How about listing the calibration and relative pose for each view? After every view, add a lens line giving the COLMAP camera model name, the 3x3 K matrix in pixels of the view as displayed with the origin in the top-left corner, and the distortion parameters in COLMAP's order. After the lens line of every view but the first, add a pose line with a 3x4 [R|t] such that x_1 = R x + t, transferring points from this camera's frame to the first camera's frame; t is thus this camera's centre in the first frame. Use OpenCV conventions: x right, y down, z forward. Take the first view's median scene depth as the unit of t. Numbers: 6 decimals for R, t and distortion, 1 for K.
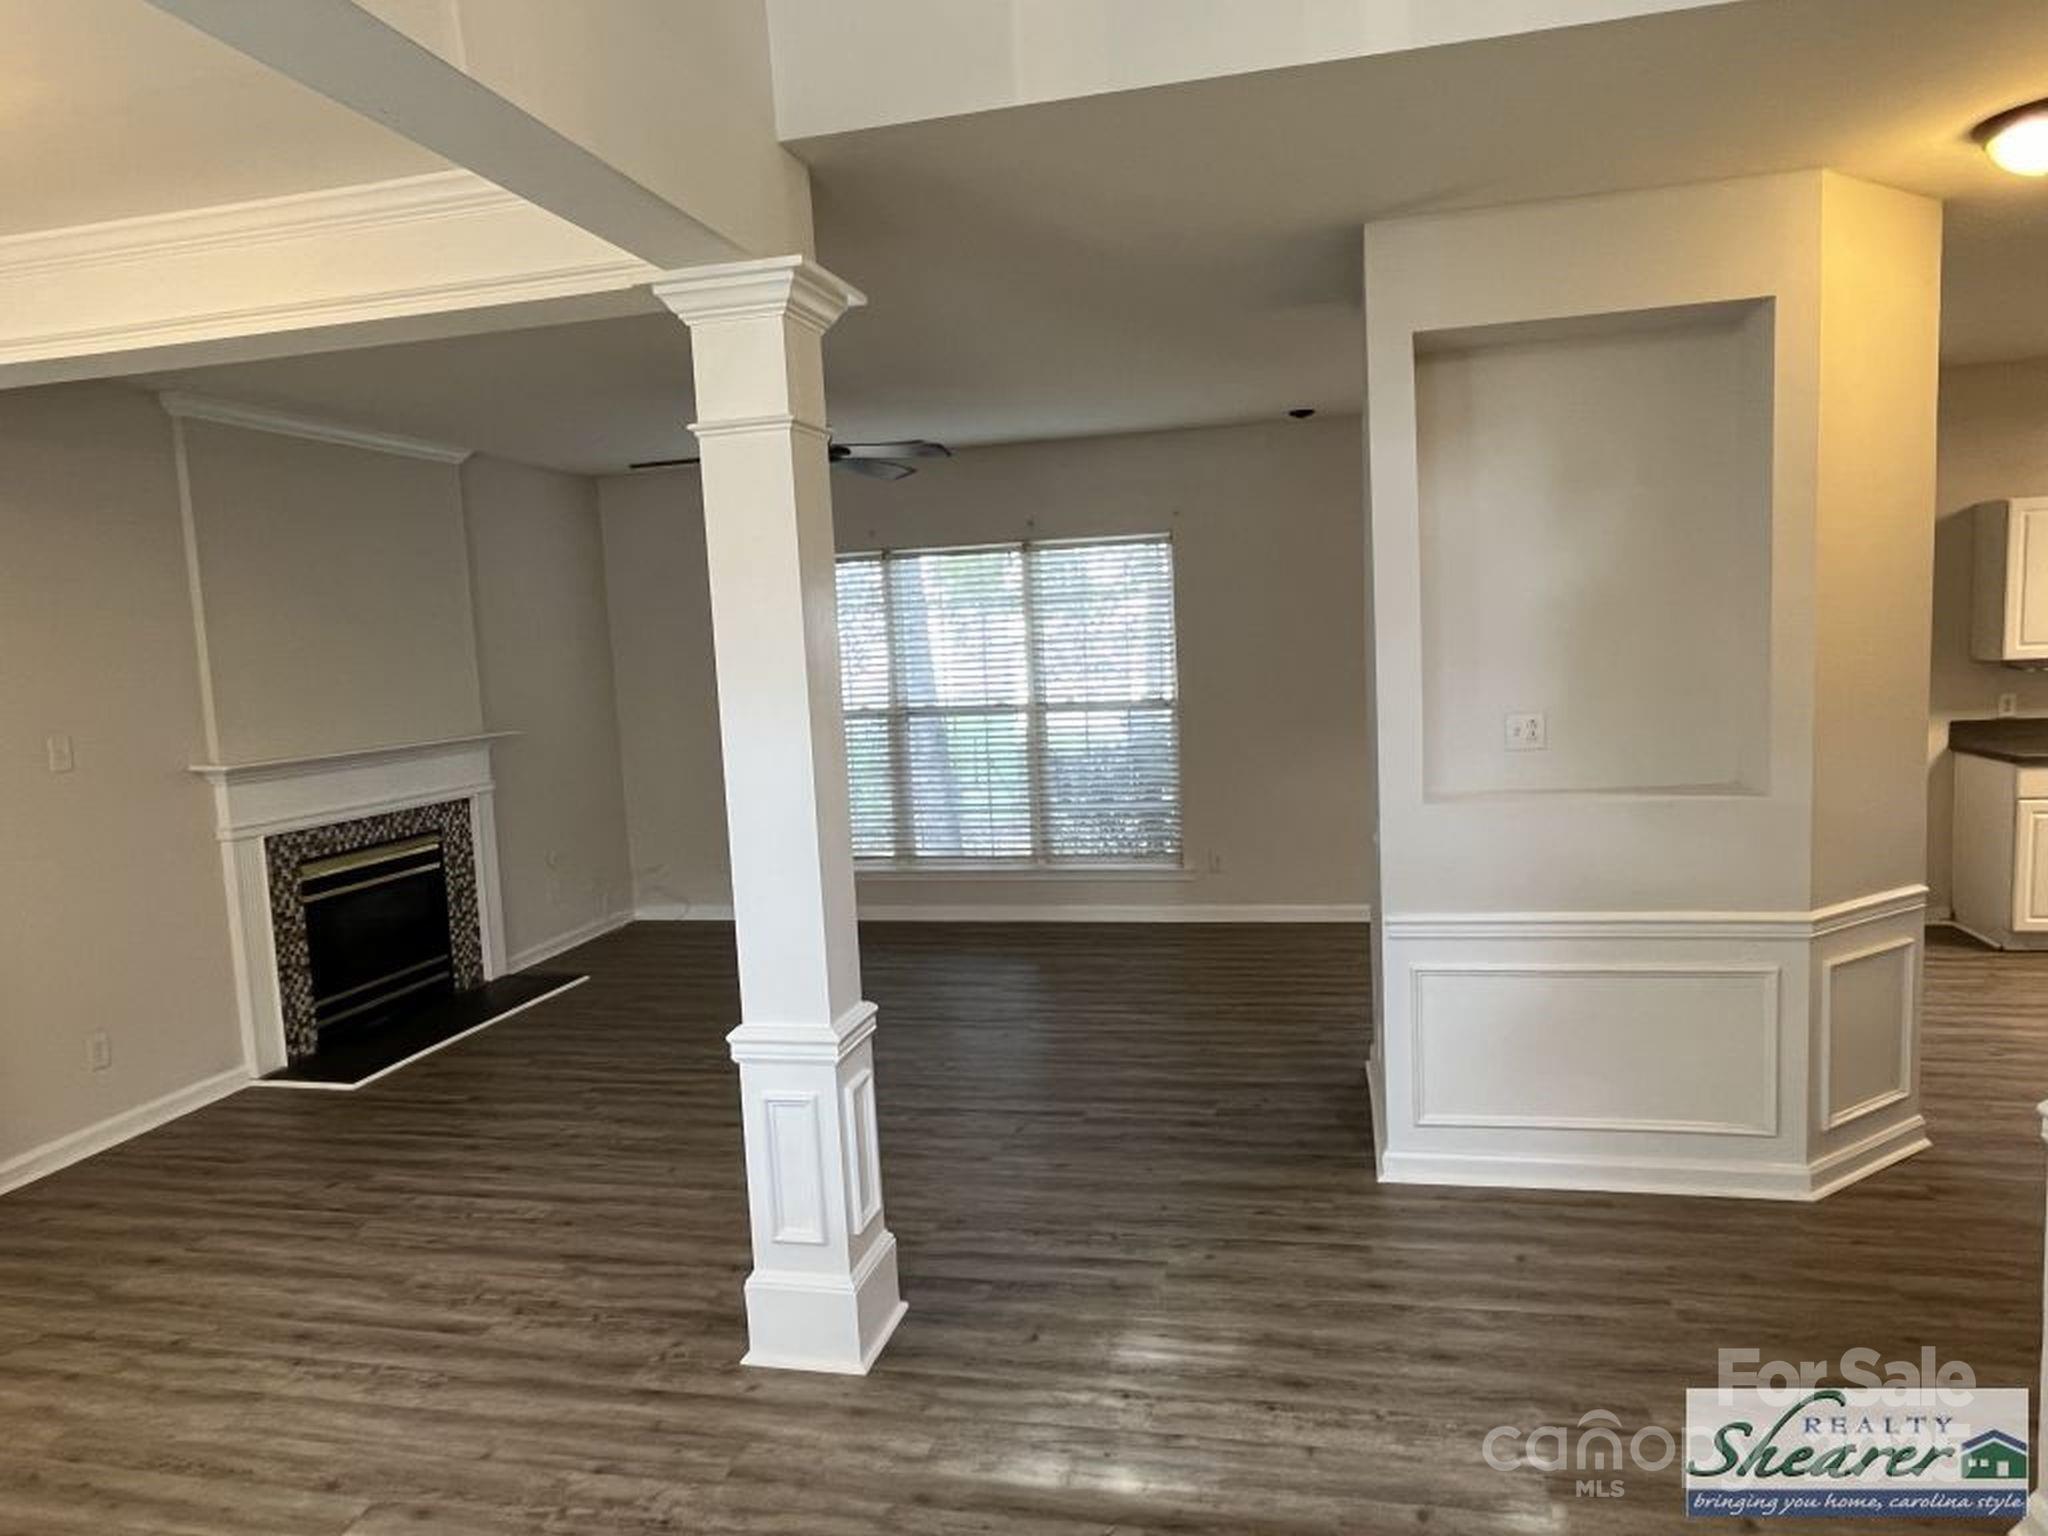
lens RADIAL K [[1283.6, 0, 1027.2], [0, 1283.6, 770.4], [0, 0, 1]] dist [-0.010720, -0.002938]
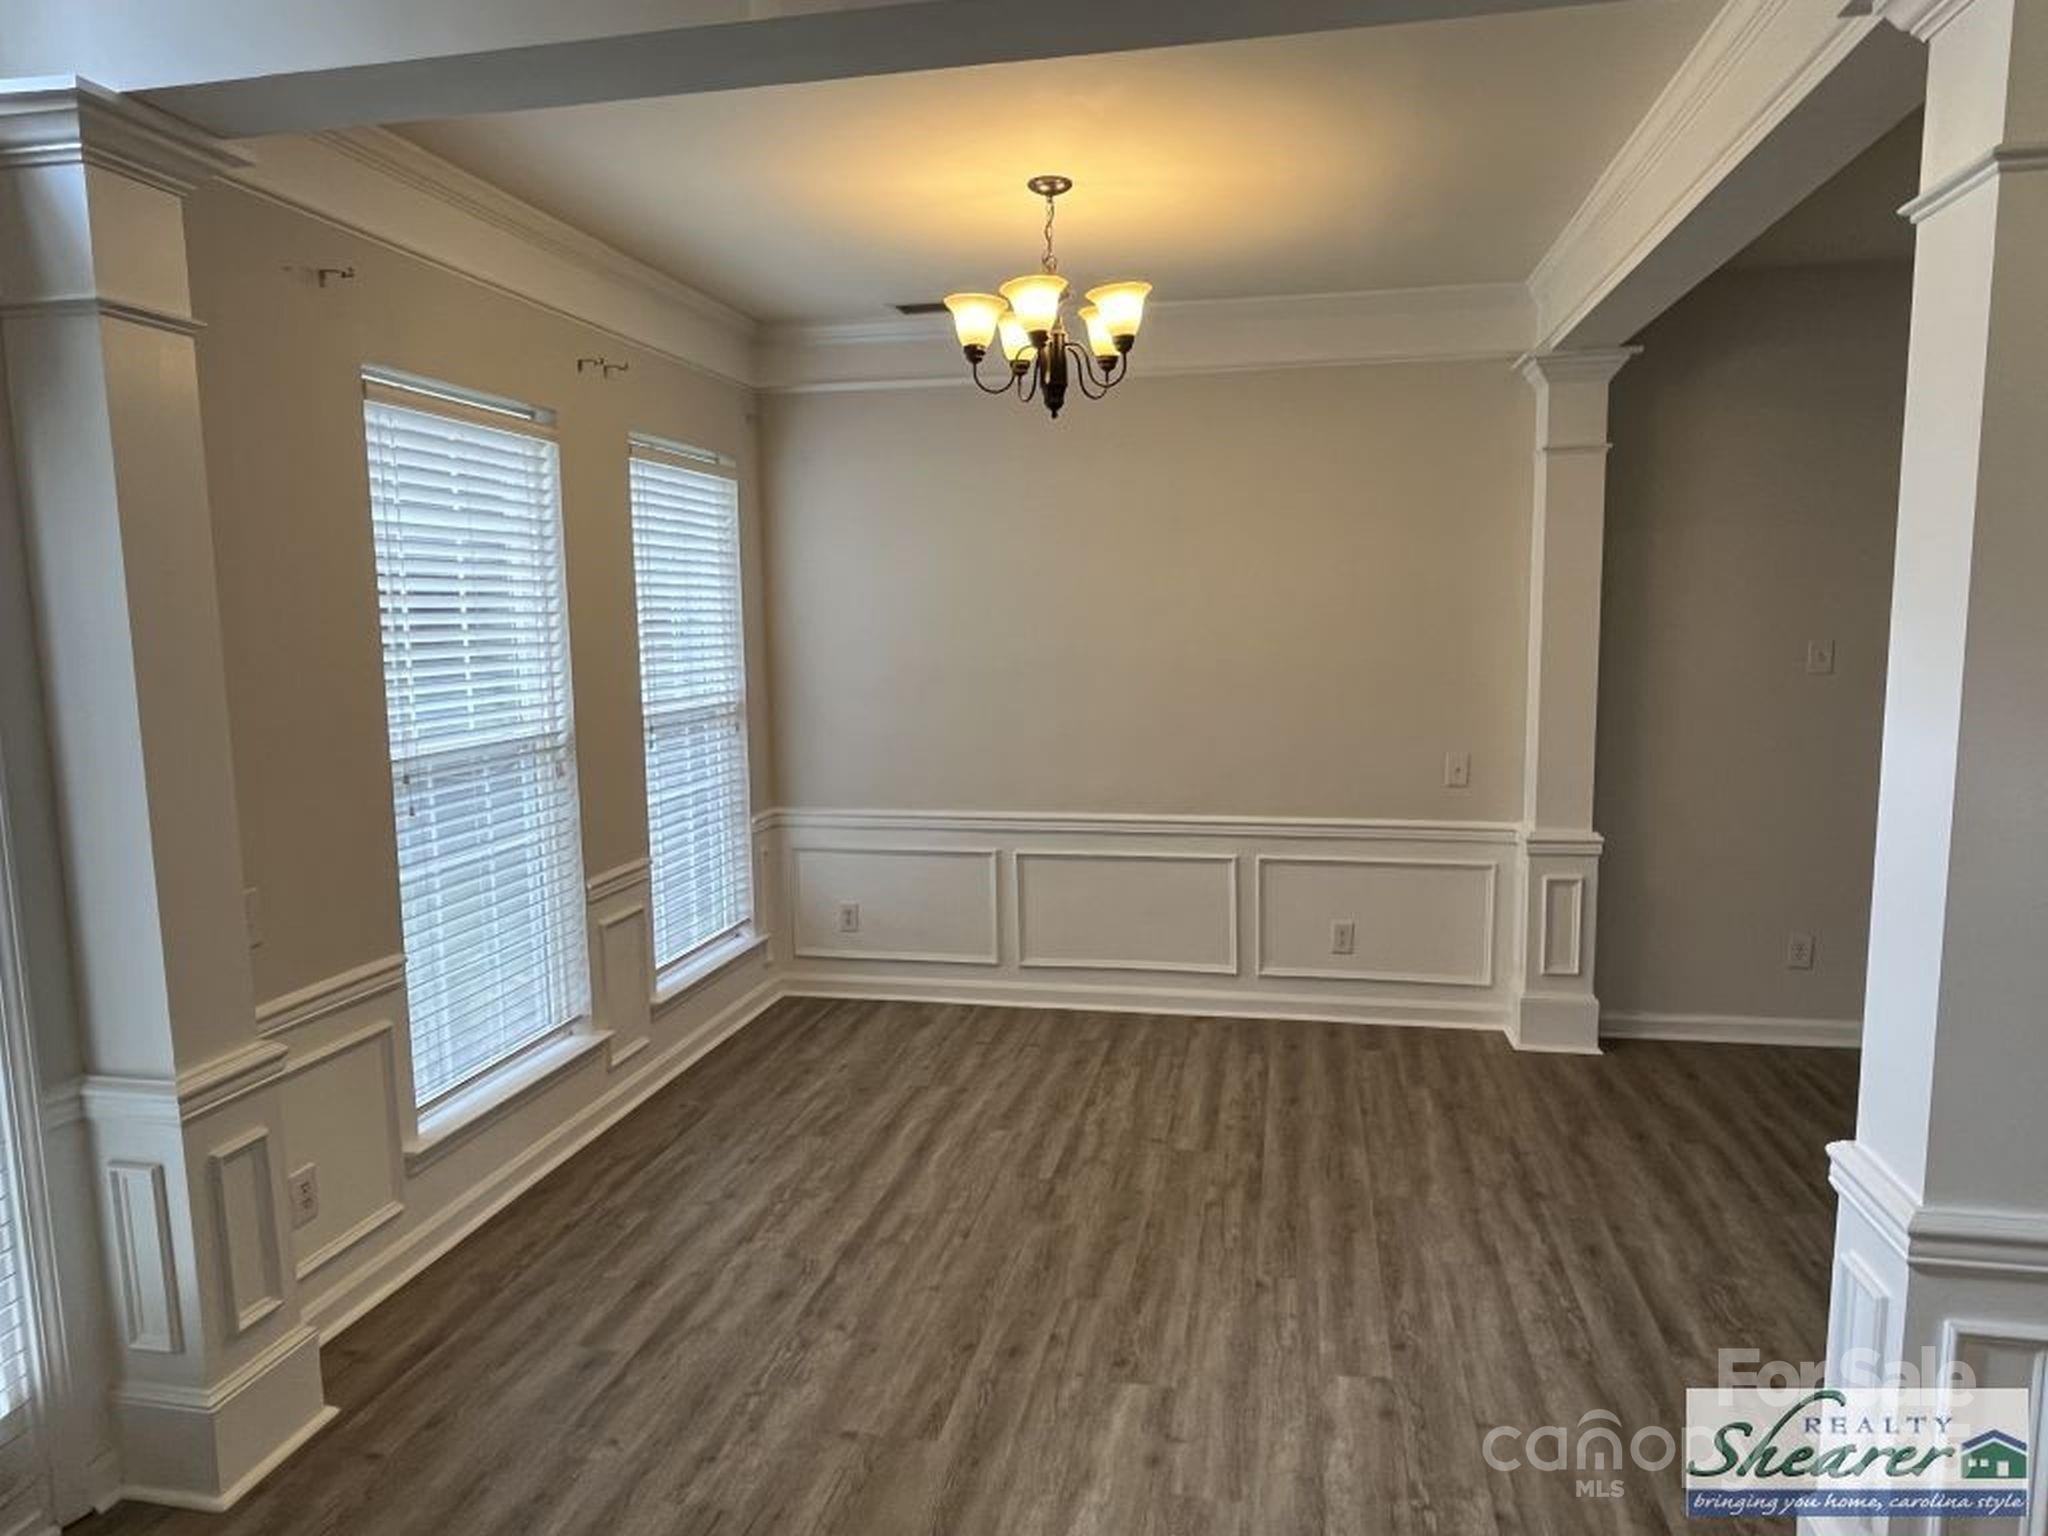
lens RADIAL K [[1283.6, 0, 1032.6], [0, 1283.6, 779.3], [0, 0, 1]] dist [-0.010720, -0.002938]
pose [[0.025185, 0.175204, -0.984210, 0.339489], [-0.086825, 0.981185, 0.172444, -0.053607], [0.995905, 0.081111, 0.039923, 0.486148]]
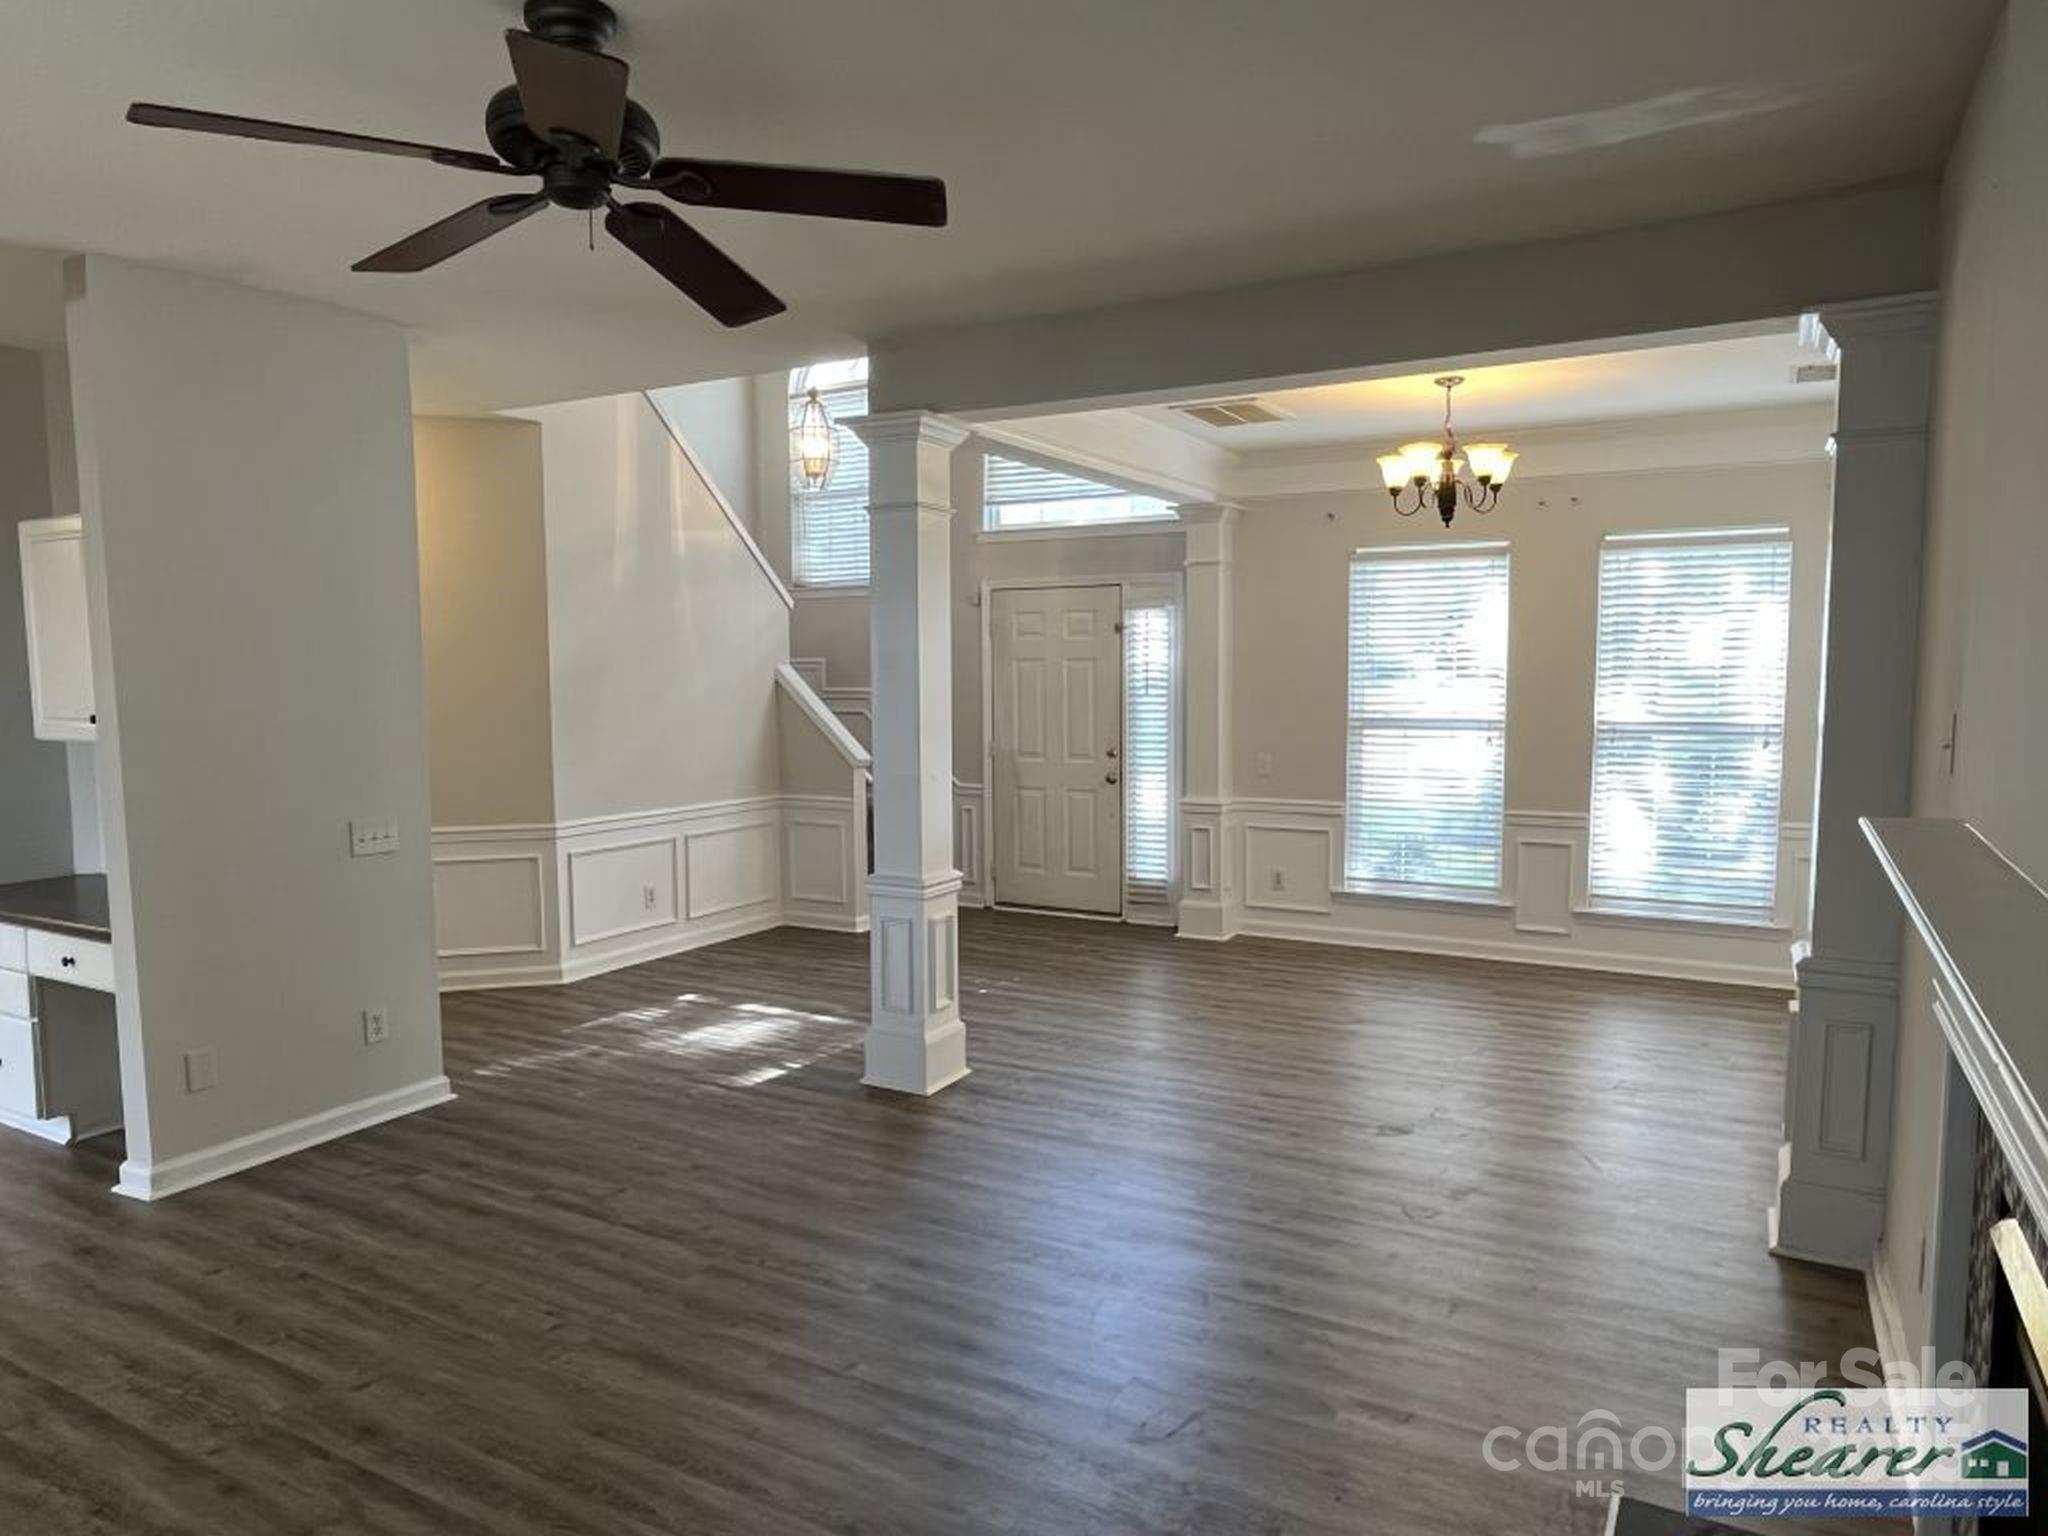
lens RADIAL K [[1300.0, 0, 1023.7], [0, 1300.0, 771.8], [0, 0, 1]] dist [0.003310, 0.000934]
pose [[-0.955969, 0.032550, 0.291656, -0.728522], [0.082423, 0.983607, 0.160384, -0.169575], [-0.281654, 0.177361, -0.942981, 2.298543]]
